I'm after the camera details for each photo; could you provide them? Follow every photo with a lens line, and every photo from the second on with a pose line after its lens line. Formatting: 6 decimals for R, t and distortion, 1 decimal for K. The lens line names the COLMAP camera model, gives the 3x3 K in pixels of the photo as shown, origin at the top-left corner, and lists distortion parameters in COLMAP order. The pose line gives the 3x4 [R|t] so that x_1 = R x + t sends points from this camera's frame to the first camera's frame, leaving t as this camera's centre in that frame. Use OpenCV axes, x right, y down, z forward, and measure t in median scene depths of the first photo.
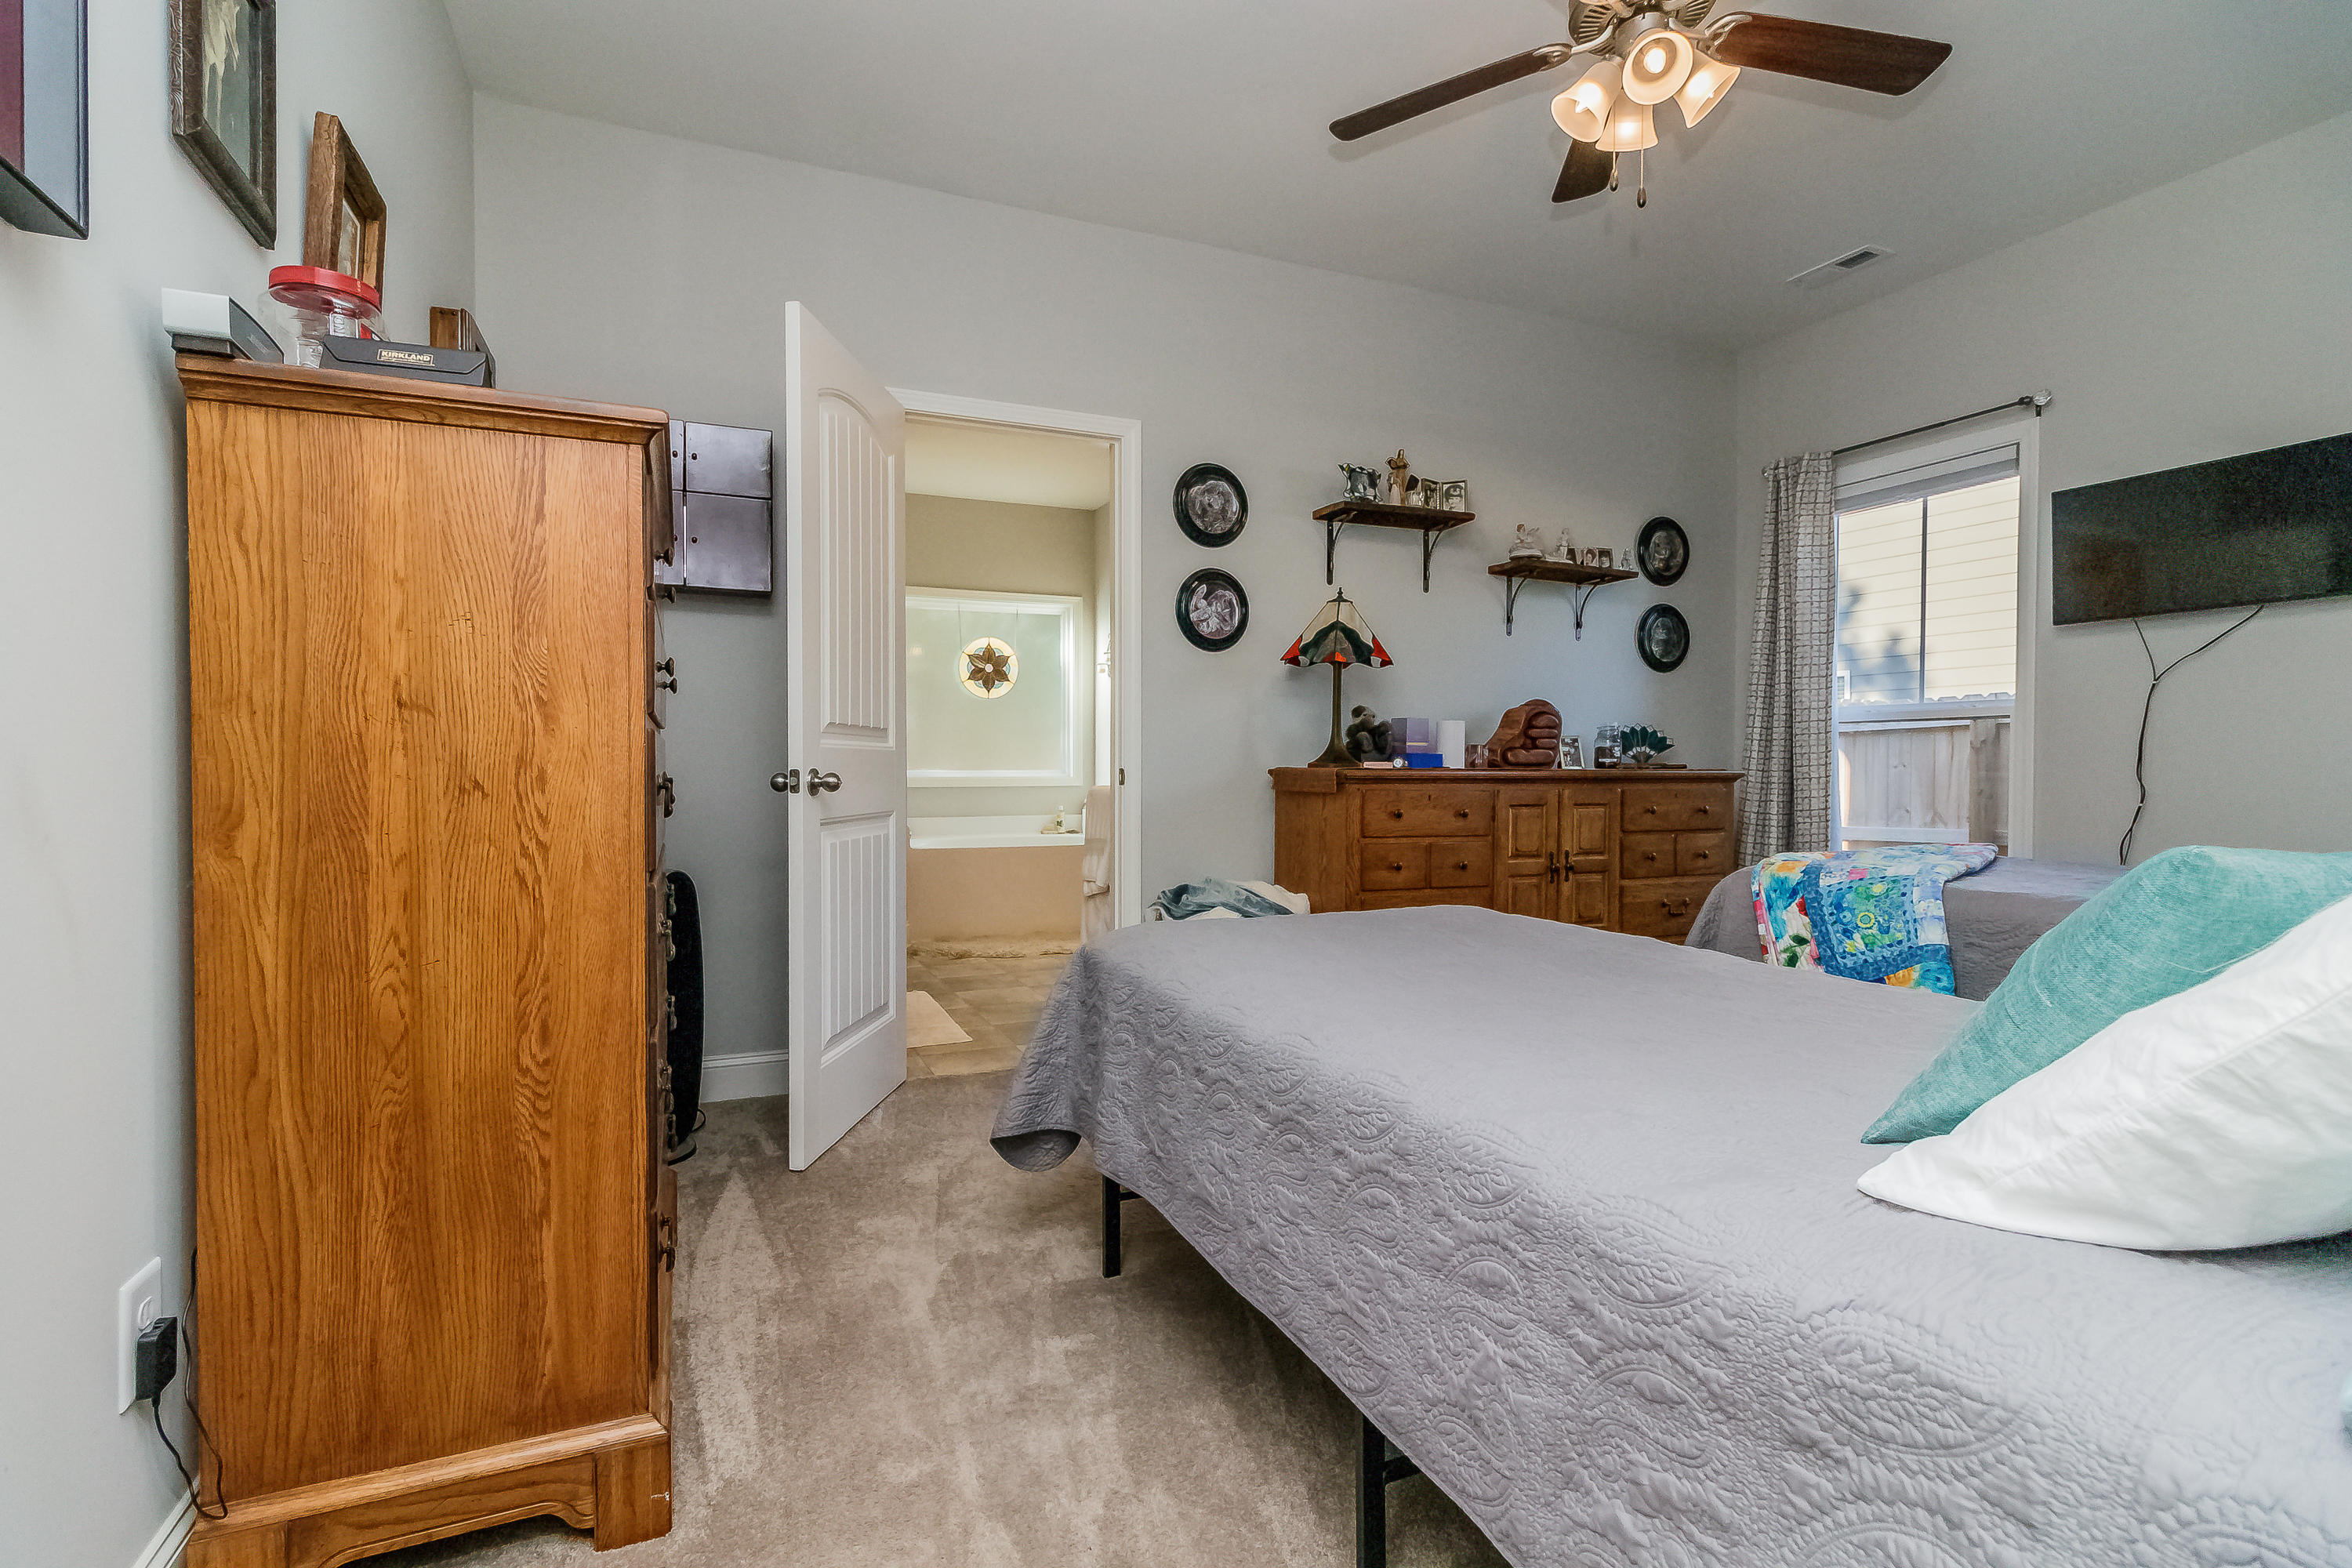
lens RADIAL K [[1103.0, 0, 1156.8], [0, 1103.0, 777.6], [0, 0, 1]] dist [-0.001661, 0.002518]
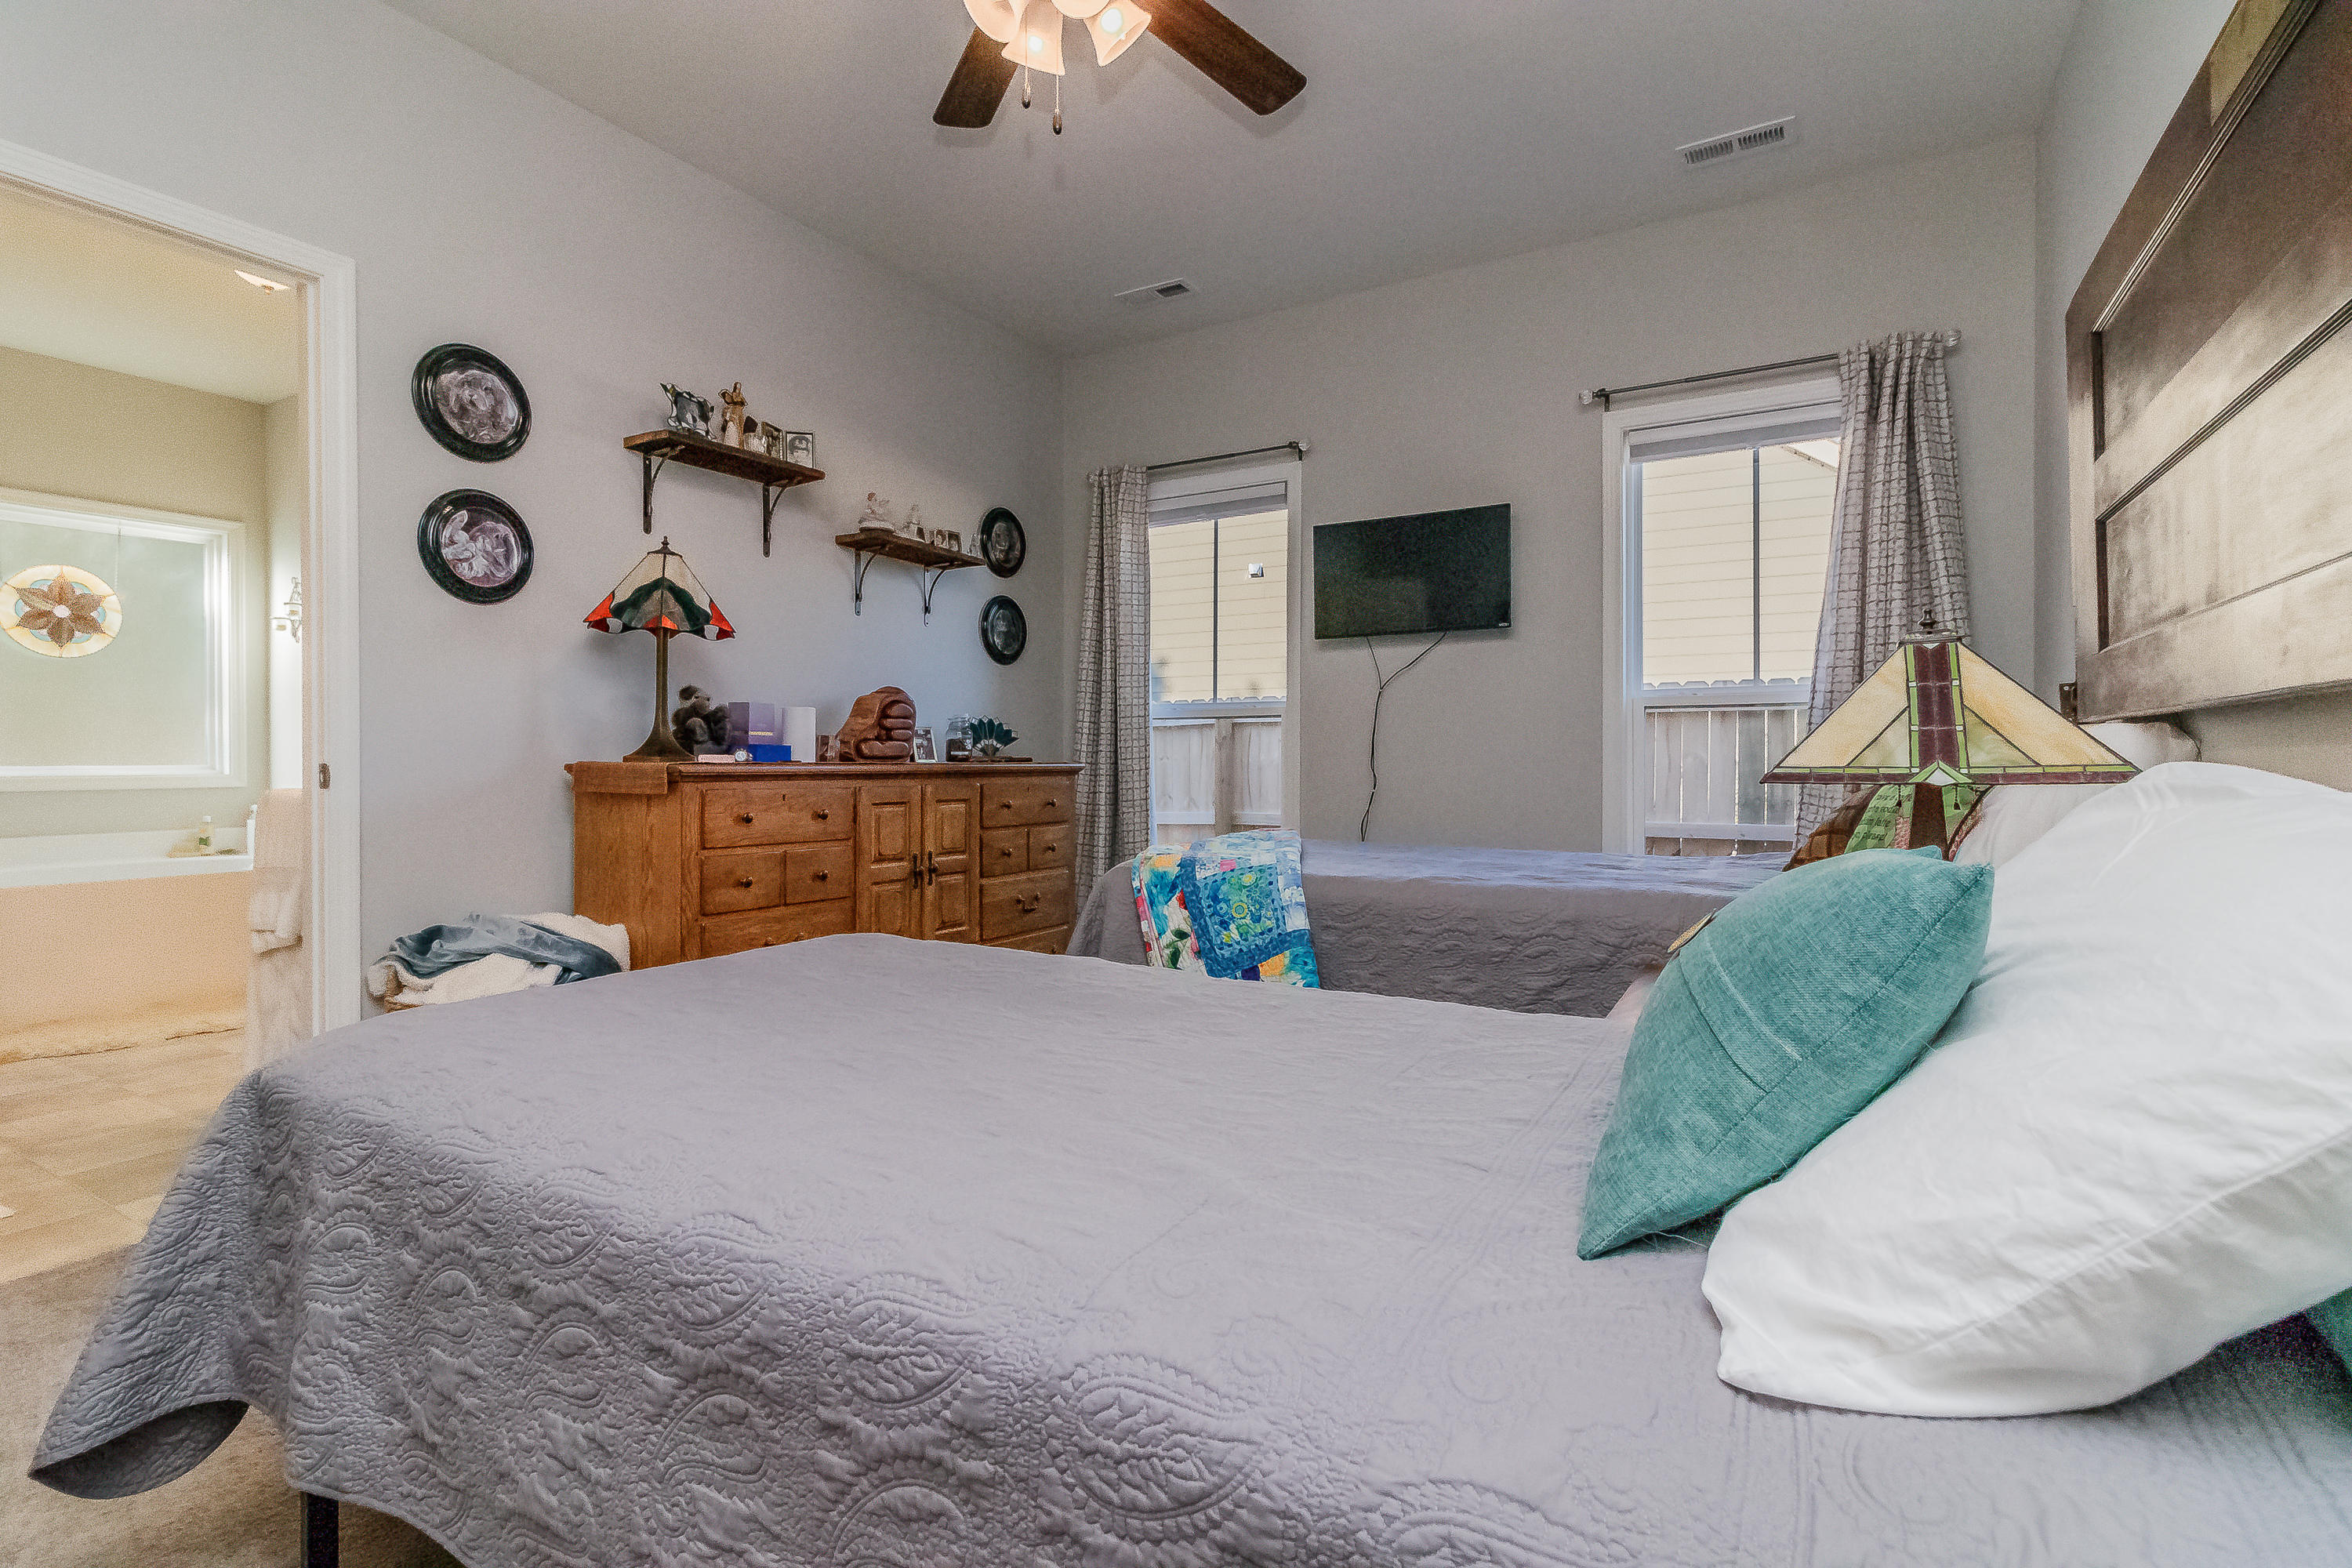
lens RADIAL K [[1103.0, 0, 1154.1], [0, 1103.0, 765.1], [0, 0, 1]] dist [-0.001661, 0.002518]
pose [[0.812393, -0.004308, 0.583095, -0.011944], [0.006582, 0.999977, -0.001782, -0.002939], [-0.583073, 0.005286, 0.812402, 0.143163]]
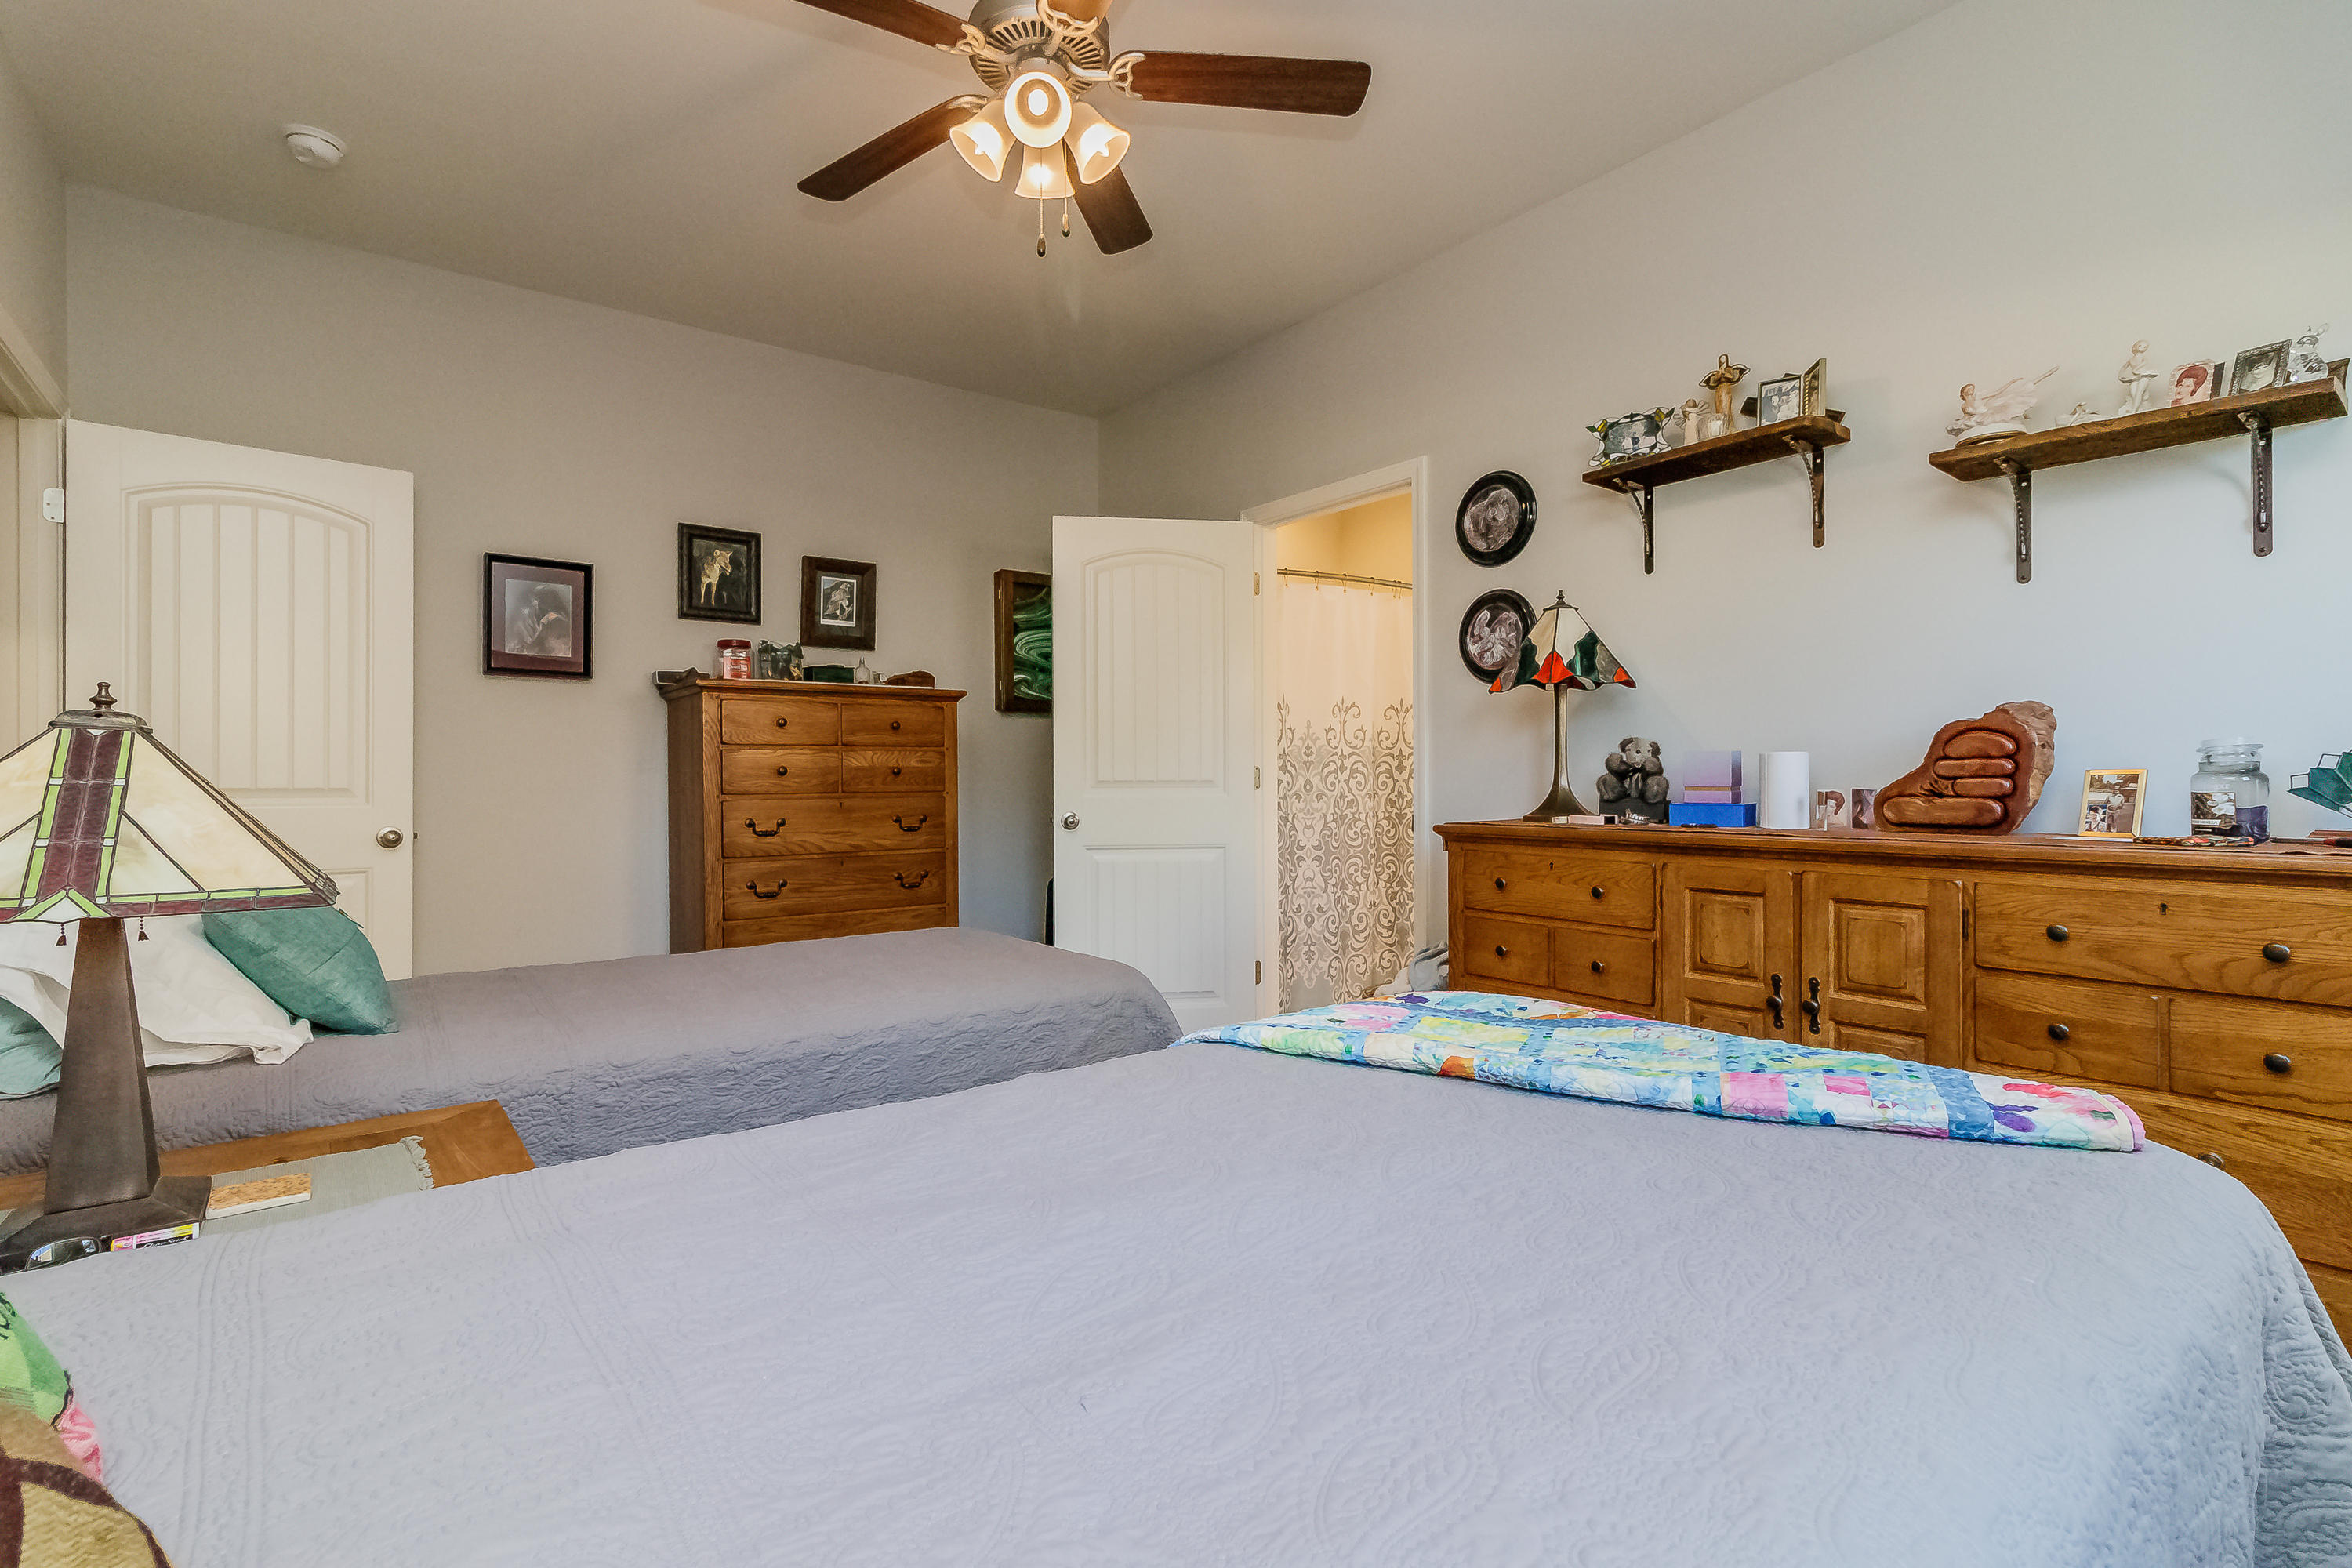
lens RADIAL K [[1103.0, 0, 1167.2], [0, 1103.0, 784.5], [0, 0, 1]] dist [-0.001661, 0.002518]
pose [[0.241455, 0.002379, -0.970409, 0.841750], [-0.004888, 0.999987, 0.001236, -0.033595], [0.970400, 0.004445, 0.241463, 0.530758]]
